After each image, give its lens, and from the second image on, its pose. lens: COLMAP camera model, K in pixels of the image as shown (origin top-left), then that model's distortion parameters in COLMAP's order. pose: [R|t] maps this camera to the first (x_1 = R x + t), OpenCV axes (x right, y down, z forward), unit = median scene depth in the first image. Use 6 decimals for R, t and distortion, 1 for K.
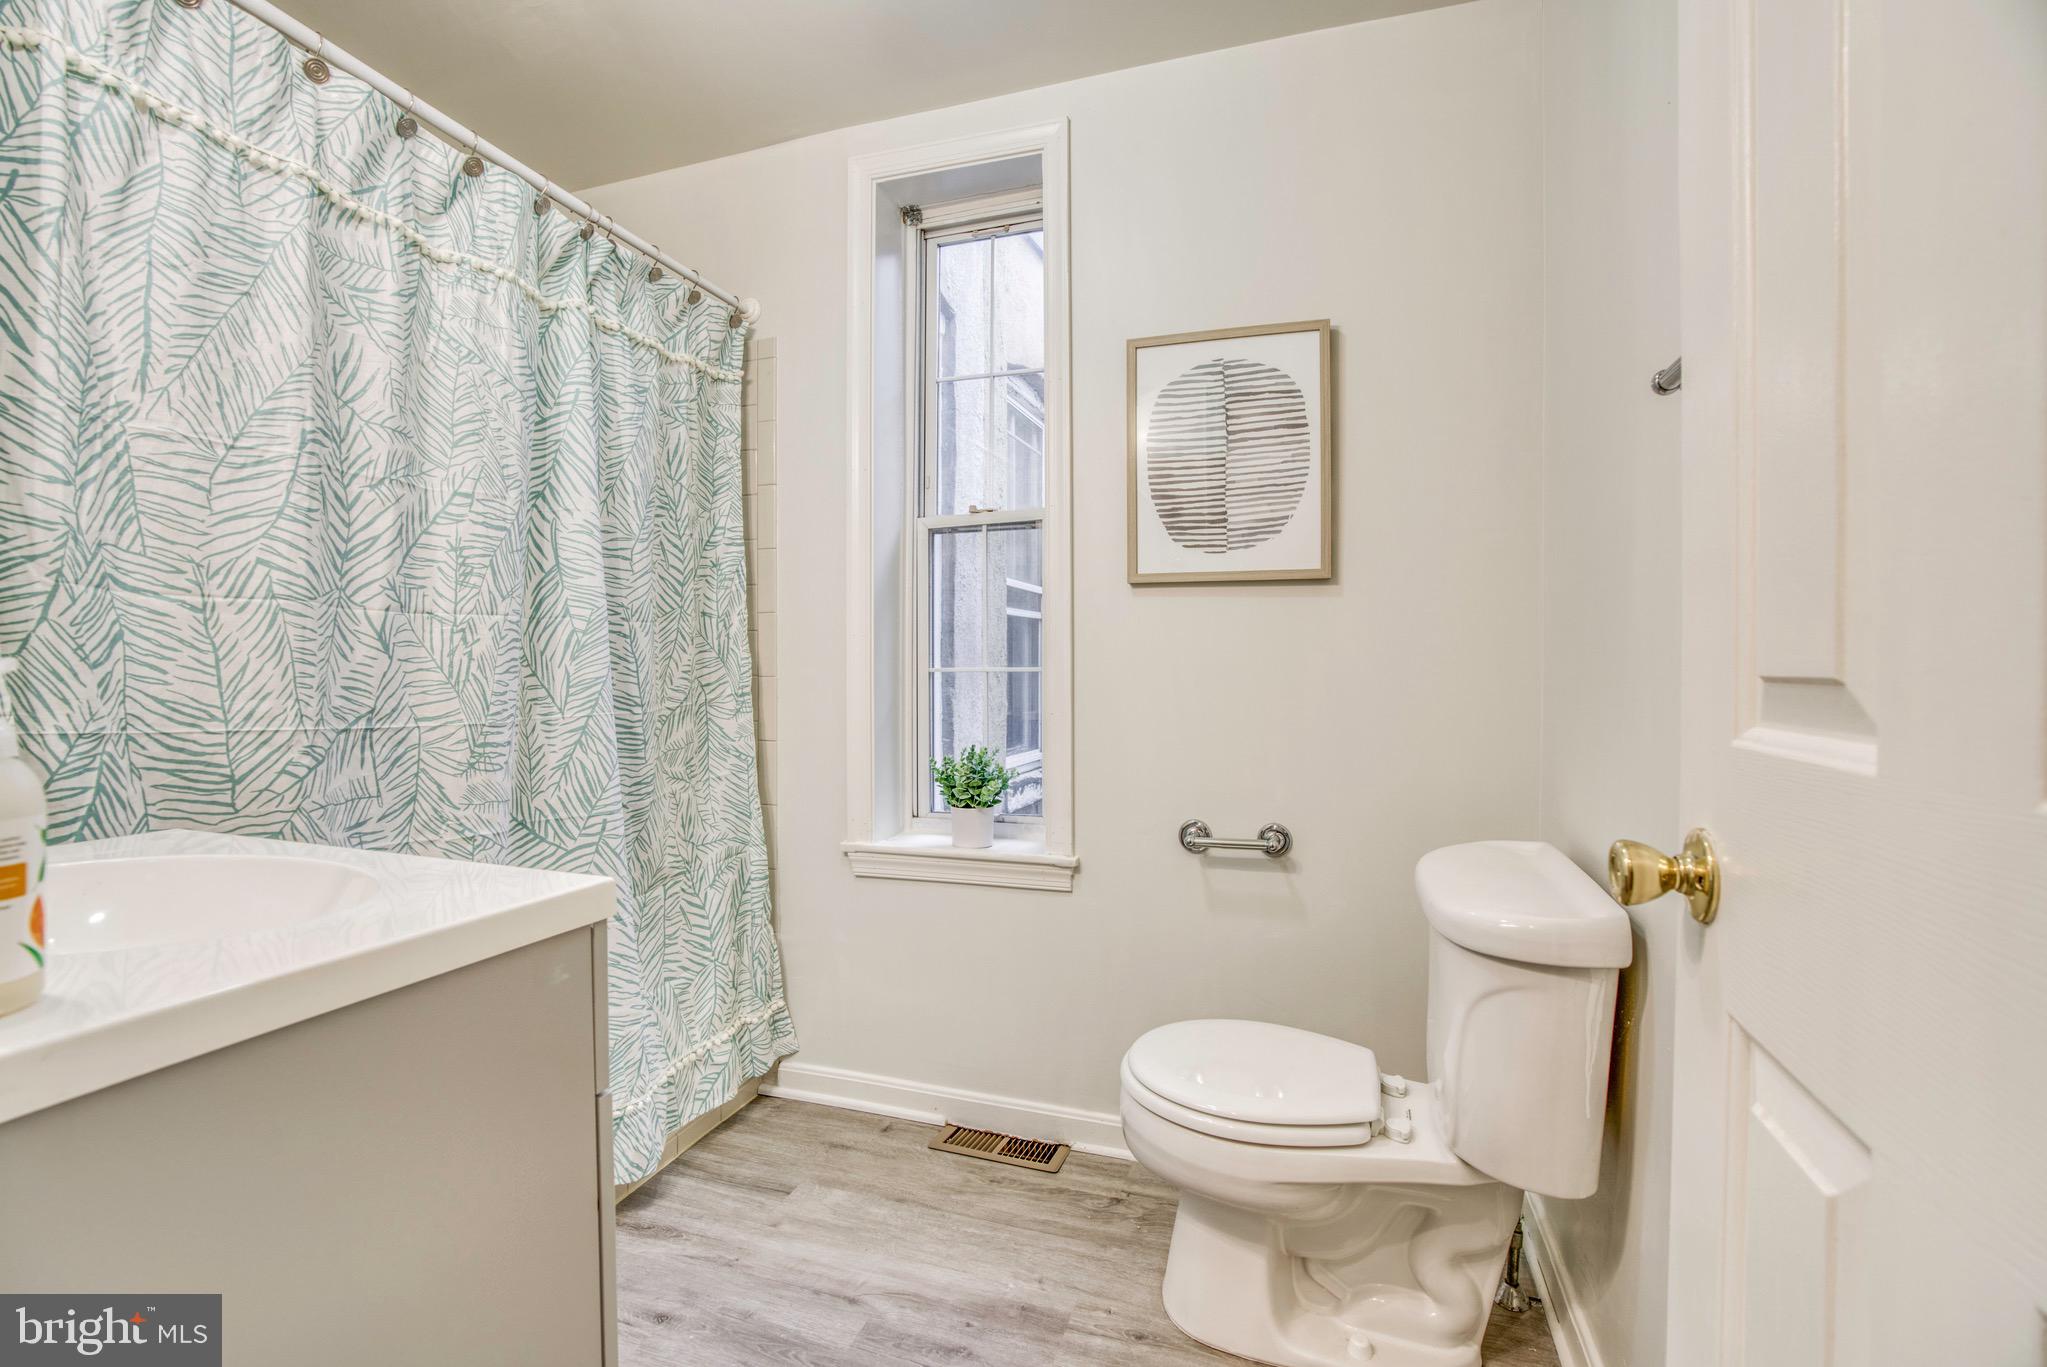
lens RADIAL K [[942.1, 0, 1005.1], [0, 942.1, 675.7], [0, 0, 1]] dist [-0.071540, 0.025875]
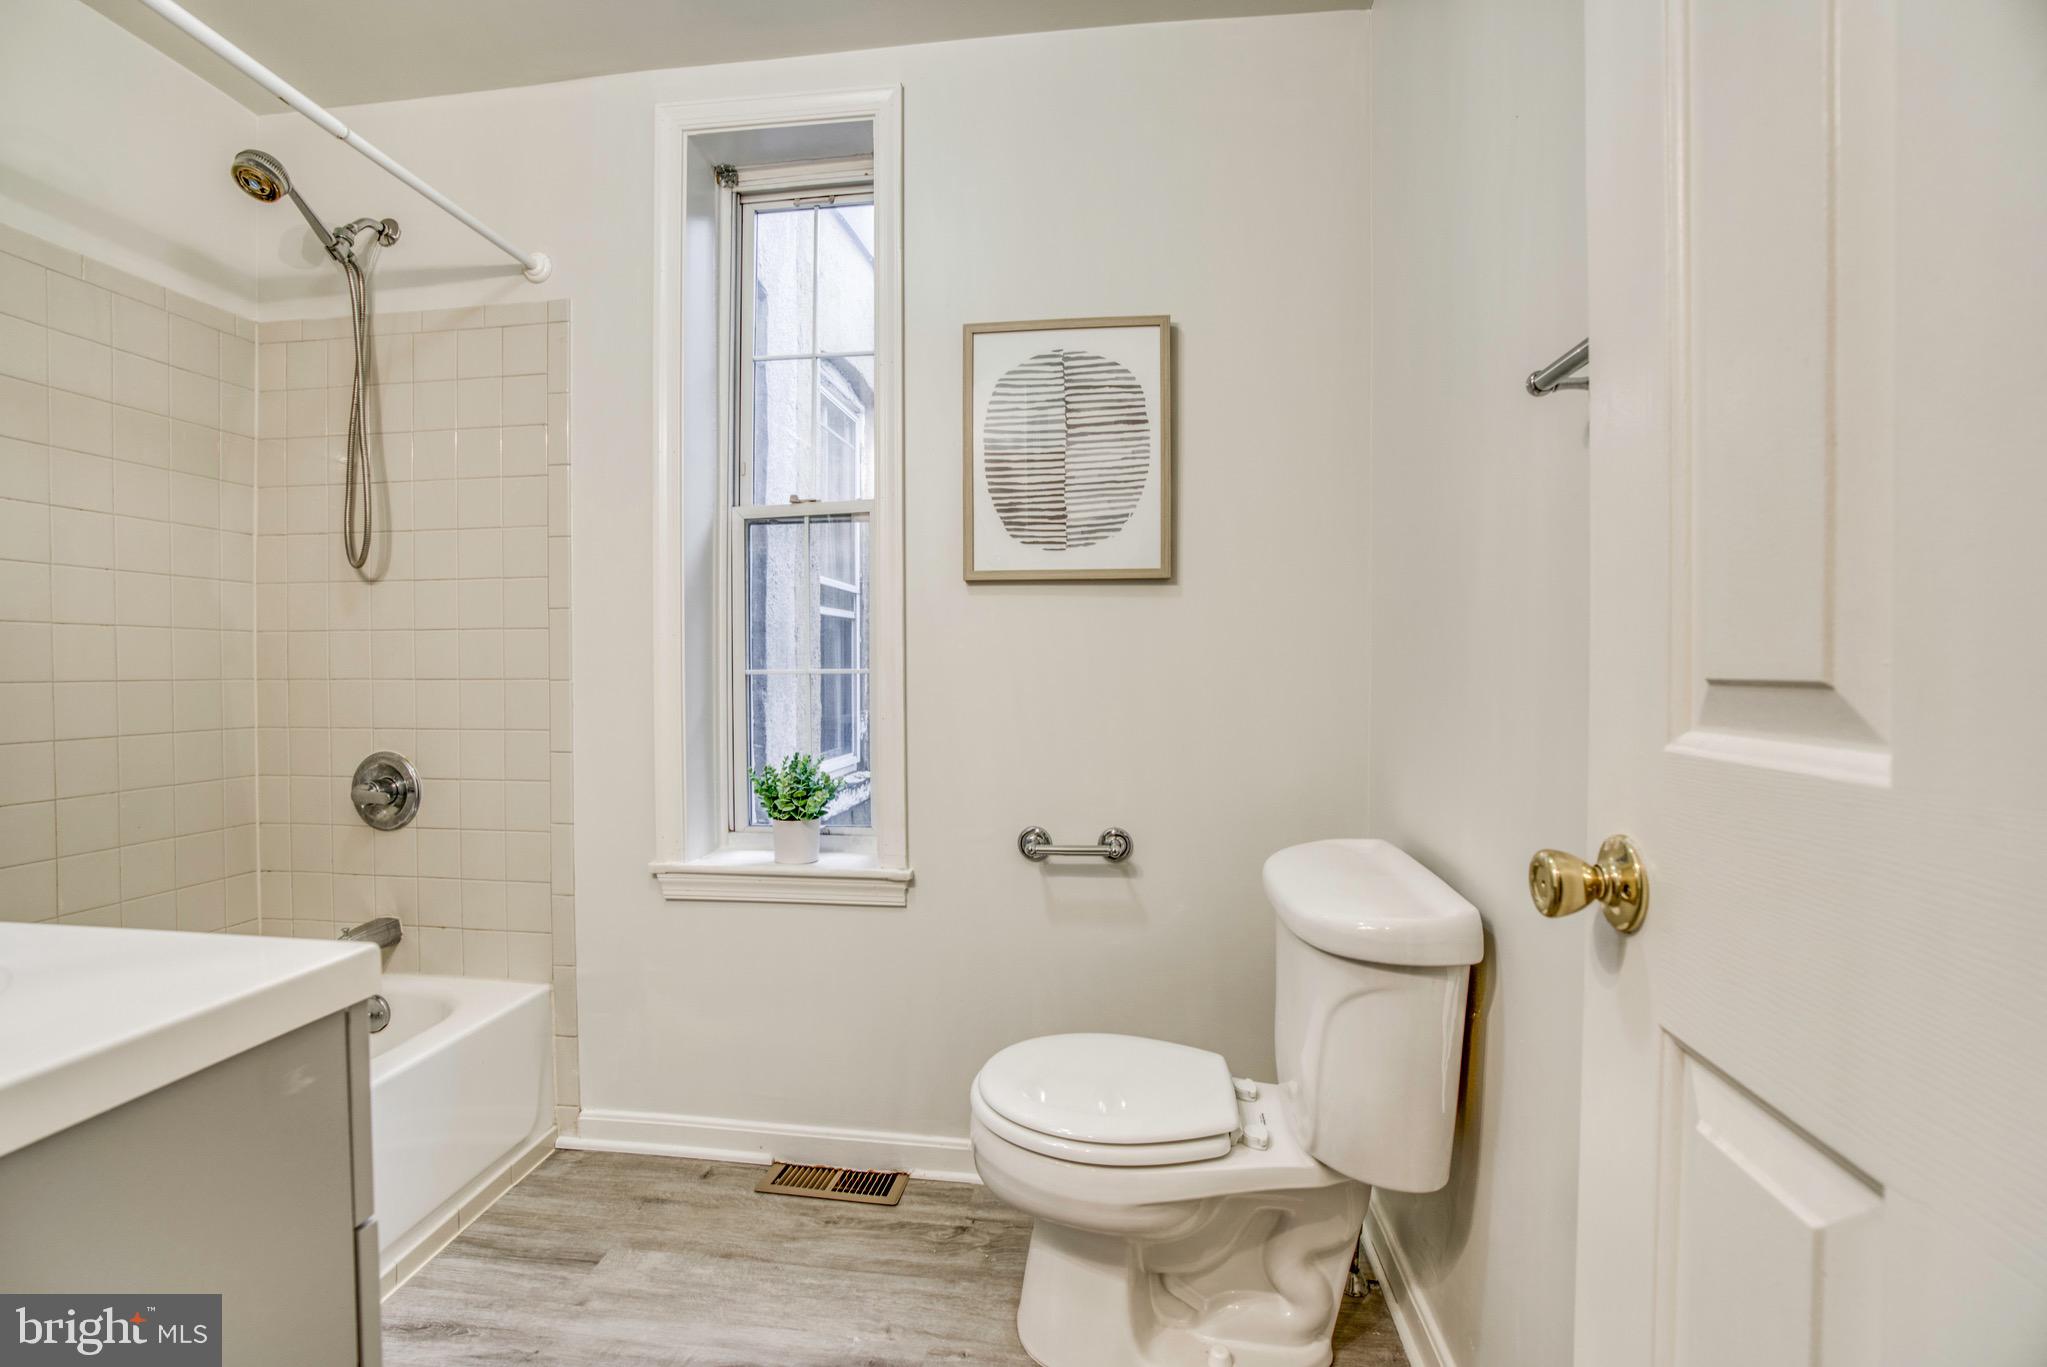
lens RADIAL K [[937.3, 0, 1003.0], [0, 937.3, 683.7], [0, 0, 1]] dist [-0.073138, 0.028273]
pose [[0.978231, -0.005745, 0.207441, -0.029008], [0.004124, 0.999958, 0.008243, -0.001461], [-0.207479, -0.007208, 0.978213, 0.067204]]
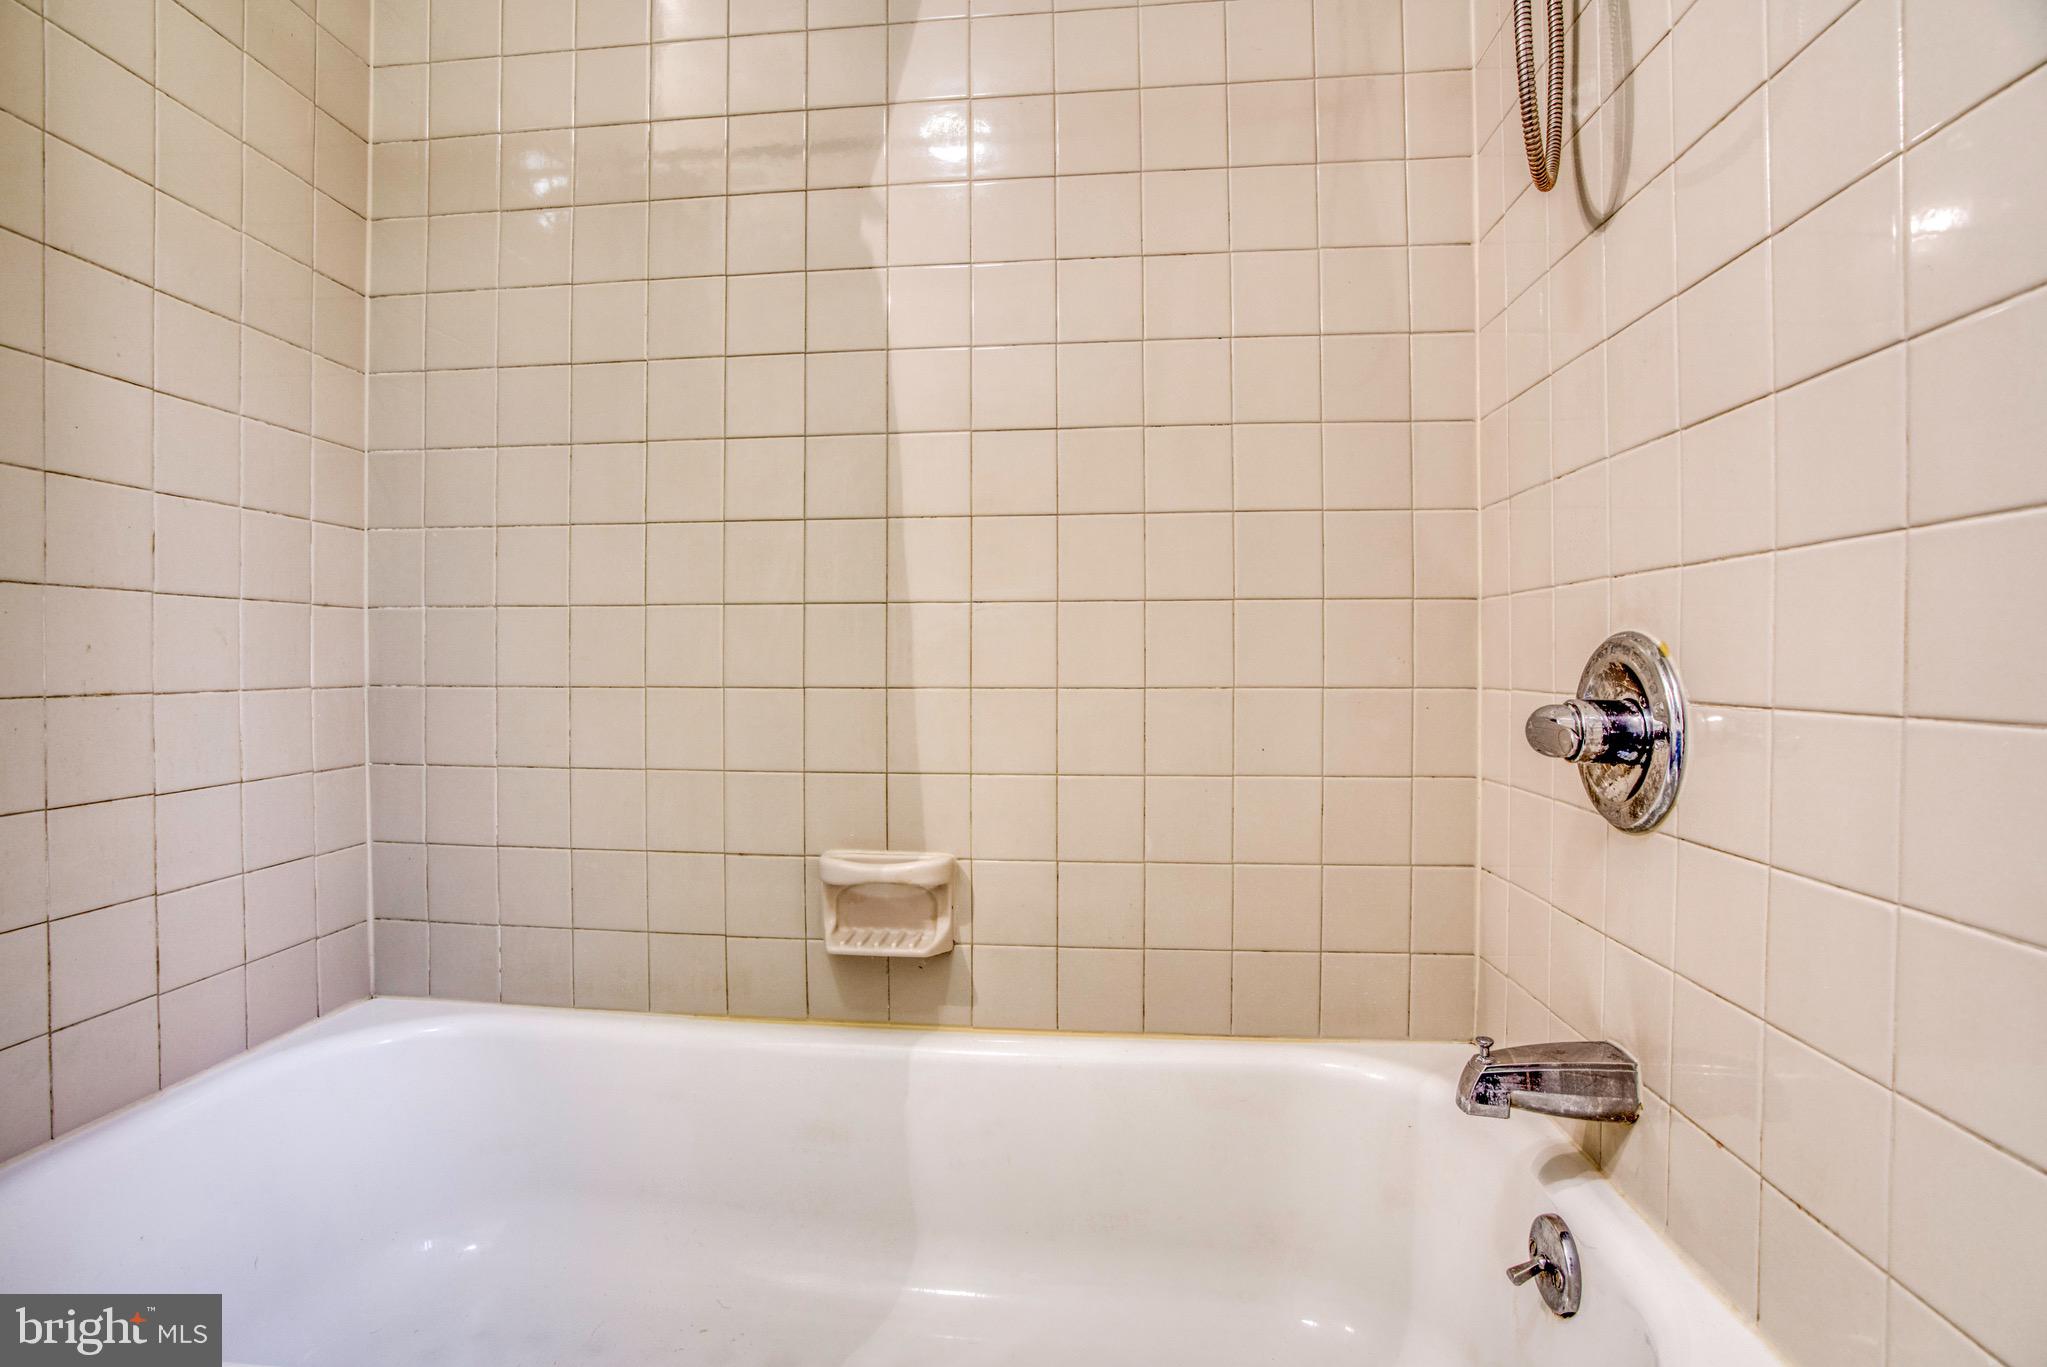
lens RADIAL K [[948.2, 0, 1008.5], [0, 948.2, 687.4], [0, 0, 1]] dist [-0.072676, 0.028023]
pose [[0.241244, 0.009998, -0.970413, -0.171610], [-0.010089, 0.999919, 0.007794, 0.110439], [0.970412, 0.007910, 0.241325, 0.886375]]
